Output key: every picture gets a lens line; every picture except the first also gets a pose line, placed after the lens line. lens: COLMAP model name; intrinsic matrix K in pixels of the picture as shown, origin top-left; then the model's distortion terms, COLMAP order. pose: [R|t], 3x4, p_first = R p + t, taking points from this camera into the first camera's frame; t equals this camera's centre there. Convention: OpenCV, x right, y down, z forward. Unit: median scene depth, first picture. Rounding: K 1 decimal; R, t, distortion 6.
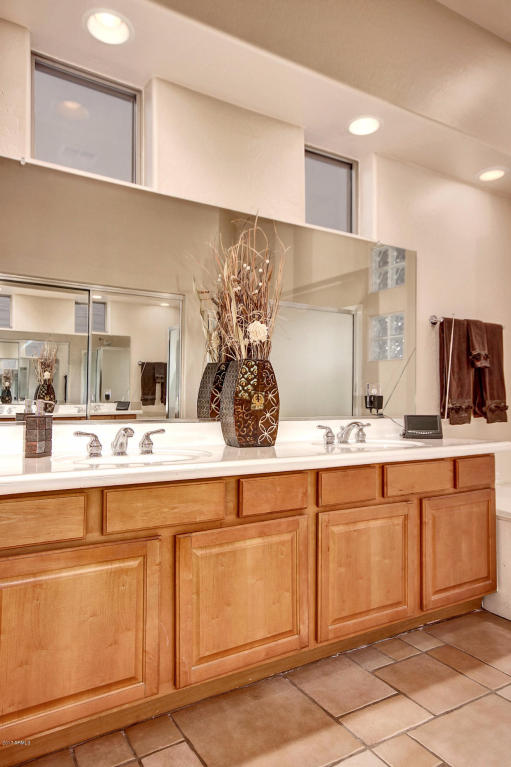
lens RADIAL K [[500.5, 0, 255.5], [0, 500.5, 383.5], [0, 0, 1]] dist [-0.006225, 0.051852]
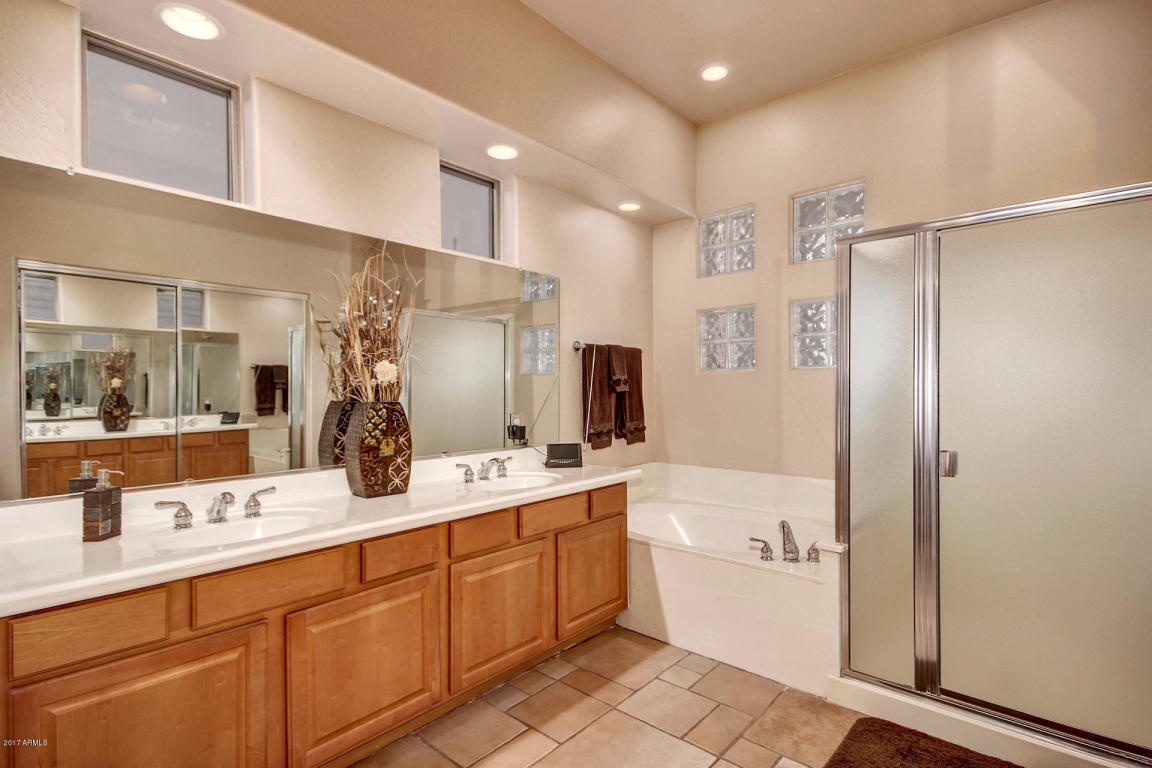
lens RADIAL K [[548.3, 0, 578.7], [0, 548.3, 390.5], [0, 0, 1]] dist [0.011115, -0.005112]
pose [[0.955061, -0.012027, 0.296165, 0.043039], [0.002081, 0.999424, 0.033876, -0.102444], [-0.296401, -0.031737, 0.954536, -0.080521]]
